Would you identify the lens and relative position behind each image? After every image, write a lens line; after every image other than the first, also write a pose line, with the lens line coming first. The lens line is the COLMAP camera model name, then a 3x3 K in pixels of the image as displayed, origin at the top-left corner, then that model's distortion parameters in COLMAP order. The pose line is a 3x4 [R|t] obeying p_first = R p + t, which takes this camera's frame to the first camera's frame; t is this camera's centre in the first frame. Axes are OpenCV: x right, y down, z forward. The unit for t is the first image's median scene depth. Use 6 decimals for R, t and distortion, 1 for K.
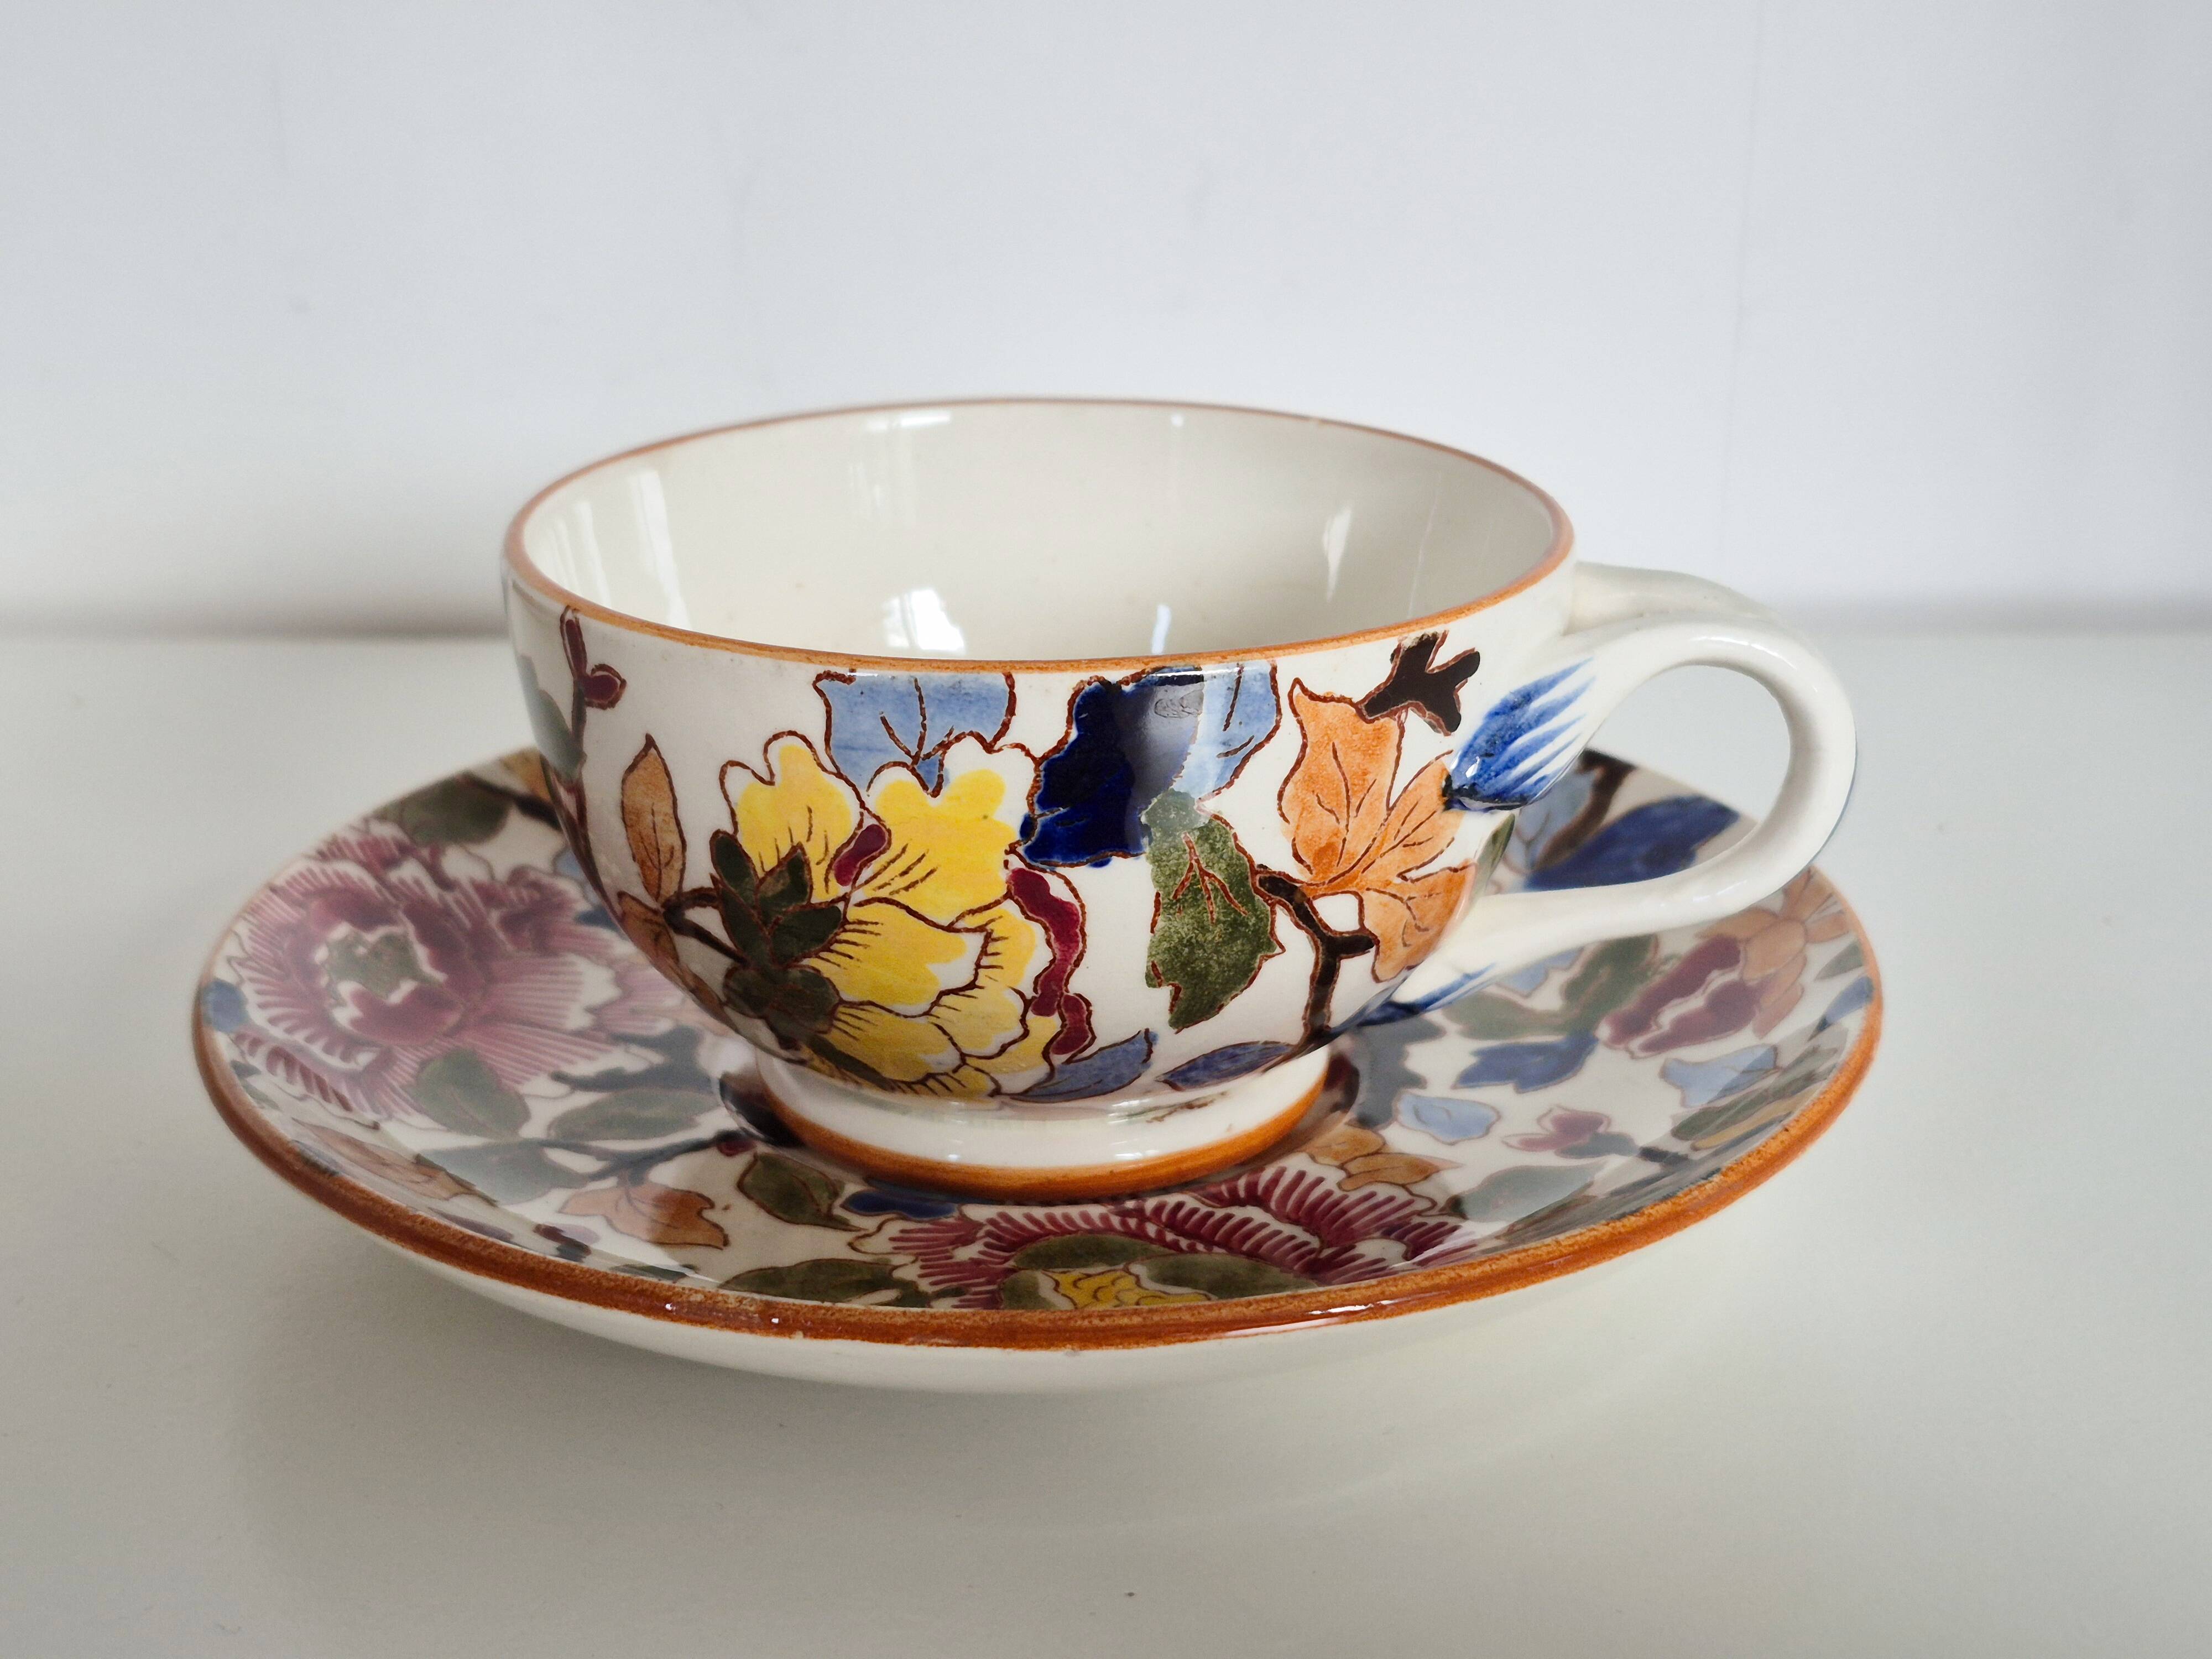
lens RADIAL K [[3249.3, 0, 1106.5], [0, 3249.3, 800.3], [0, 0, 1]] dist [0.340150, -0.974119]
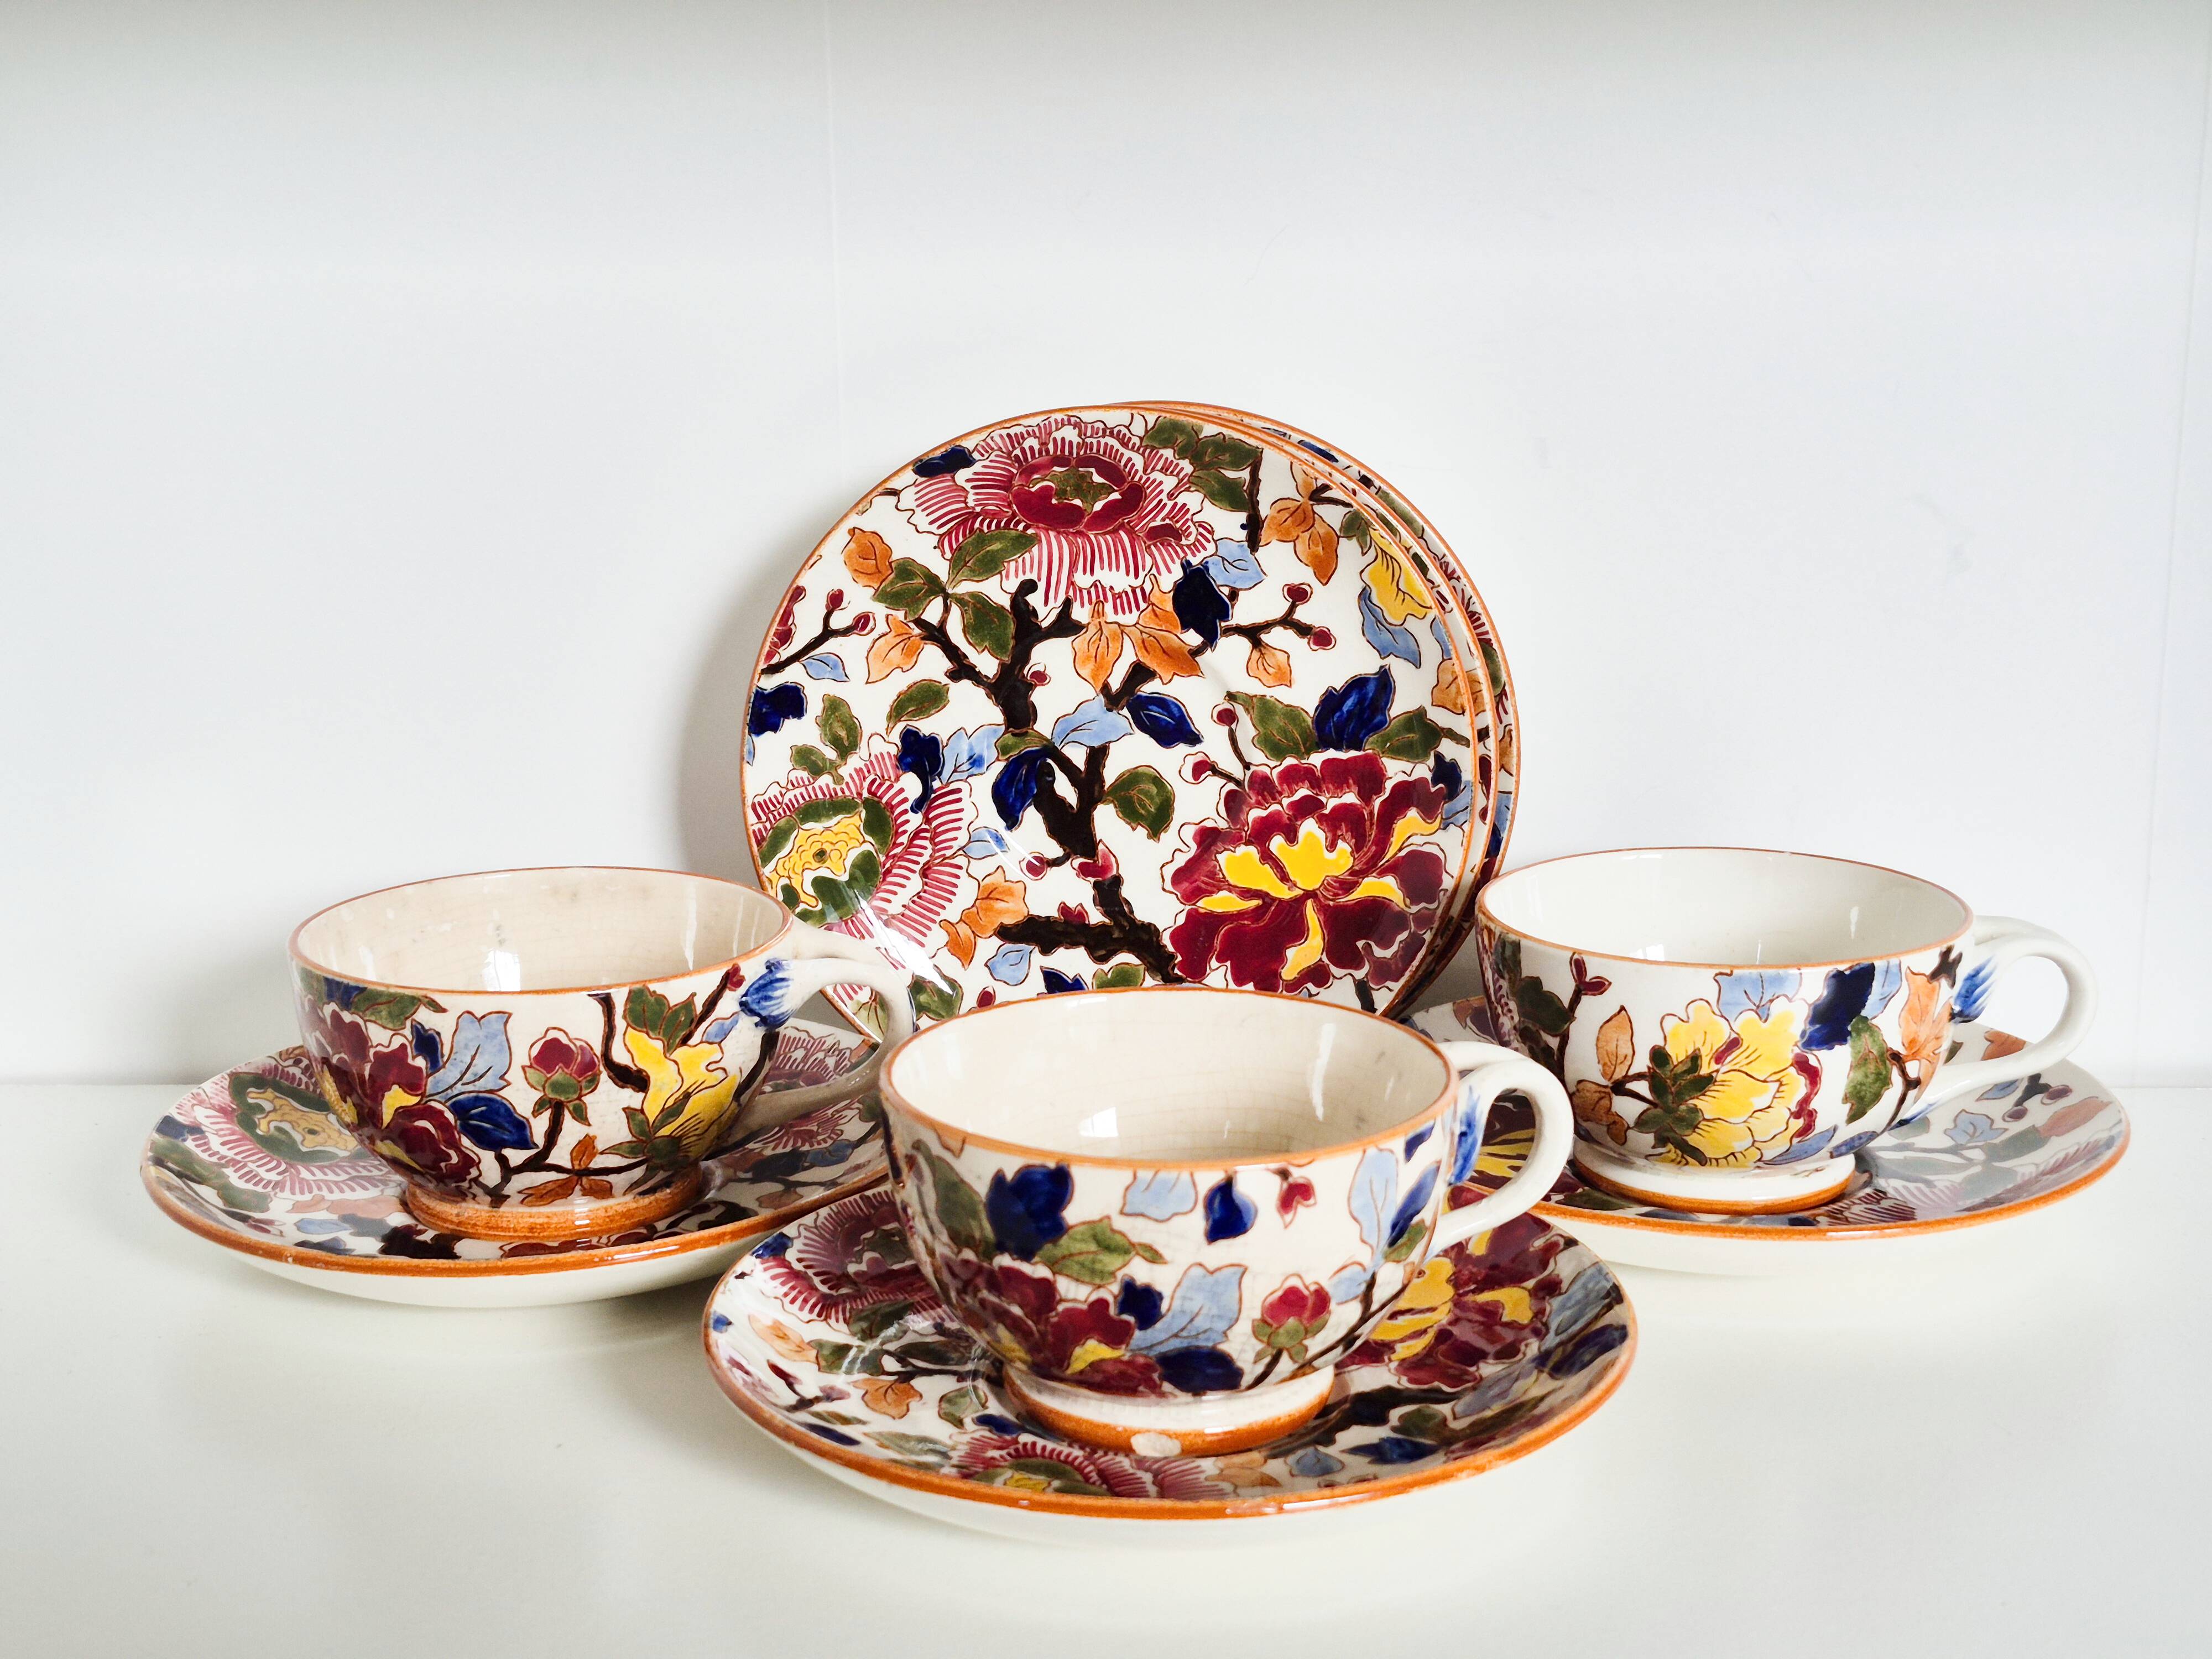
lens RADIAL K [[3249.3, 0, 1106.5], [0, 3249.3, 800.3], [0, 0, 1]] dist [0.340150, -0.974119]
pose [[0.987284, -0.046372, 0.152054, -0.857672], [0.064046, 0.991474, -0.113477, 0.077070], [-0.145495, 0.121773, 0.981836, -1.263207]]
